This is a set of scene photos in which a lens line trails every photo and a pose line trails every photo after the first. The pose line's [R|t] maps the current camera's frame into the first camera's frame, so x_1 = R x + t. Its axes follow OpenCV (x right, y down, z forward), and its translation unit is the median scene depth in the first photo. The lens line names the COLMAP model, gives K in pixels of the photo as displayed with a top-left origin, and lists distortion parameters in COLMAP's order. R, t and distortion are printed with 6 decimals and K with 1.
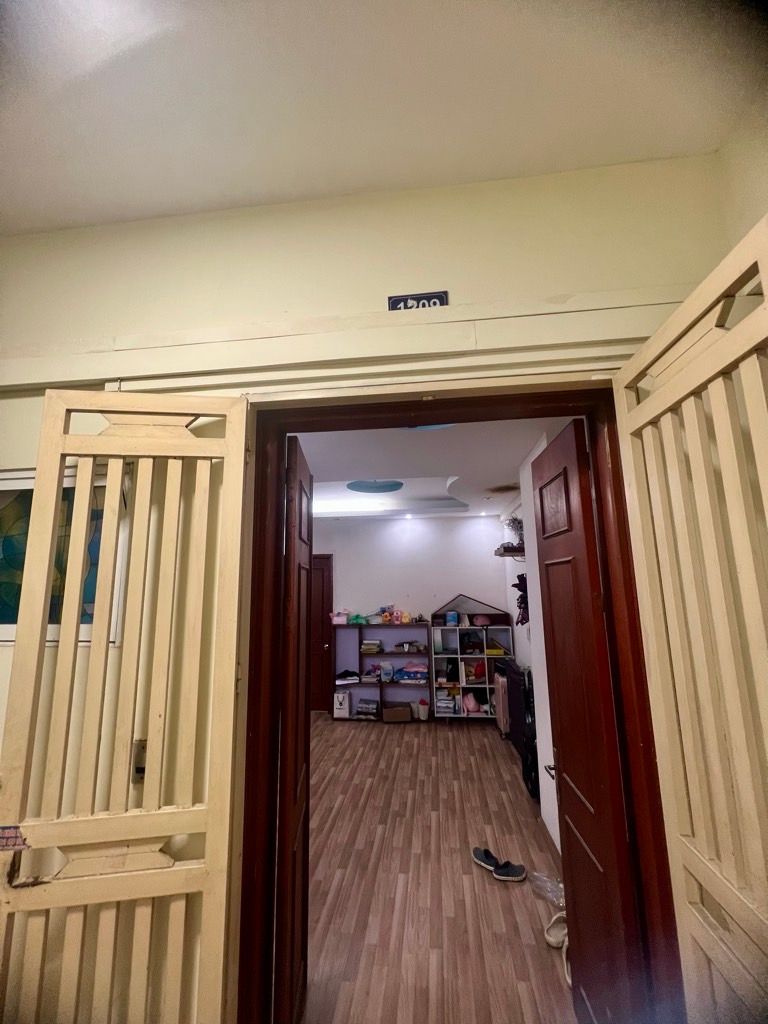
lens RADIAL K [[410.7, 0, 383.8], [0, 410.7, 511.4], [0, 0, 1]] dist [0.001710, -0.000067]
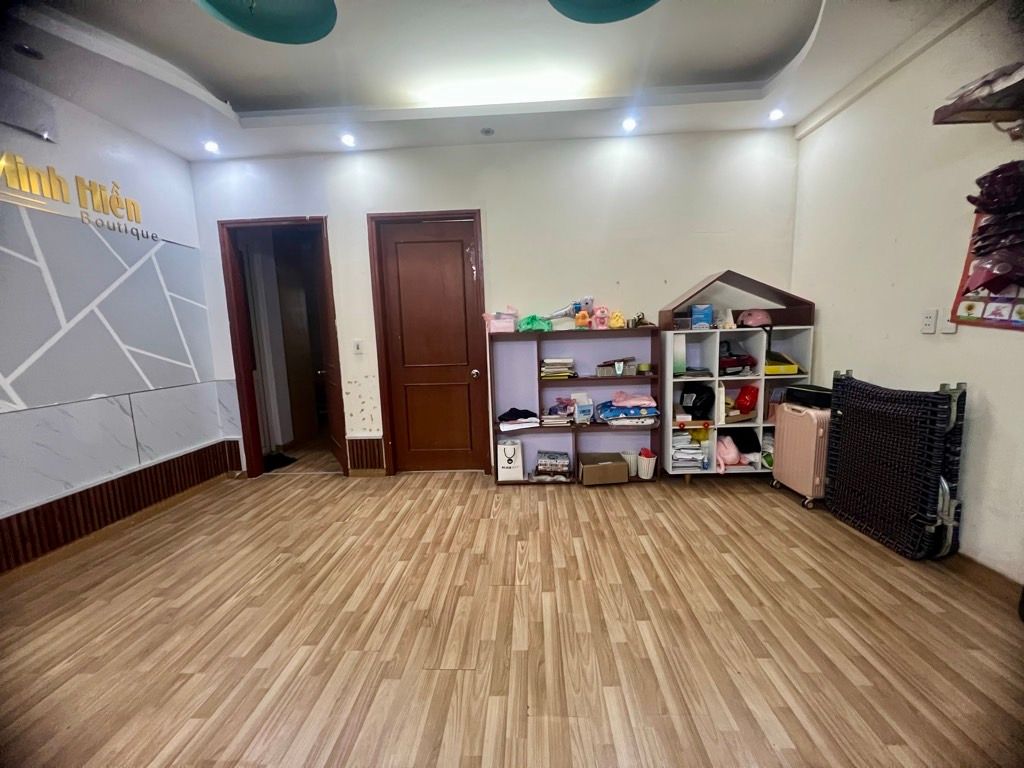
lens RADIAL K [[410.7, 0, 516.4], [0, 410.7, 385.2], [0, 0, 1]] dist [0.001710, -0.000067]
pose [[0.996592, -0.027366, 0.077819, -0.139567], [0.002922, 0.954489, 0.298232, 0.183820], [-0.082439, -0.296988, 0.951316, 0.459522]]
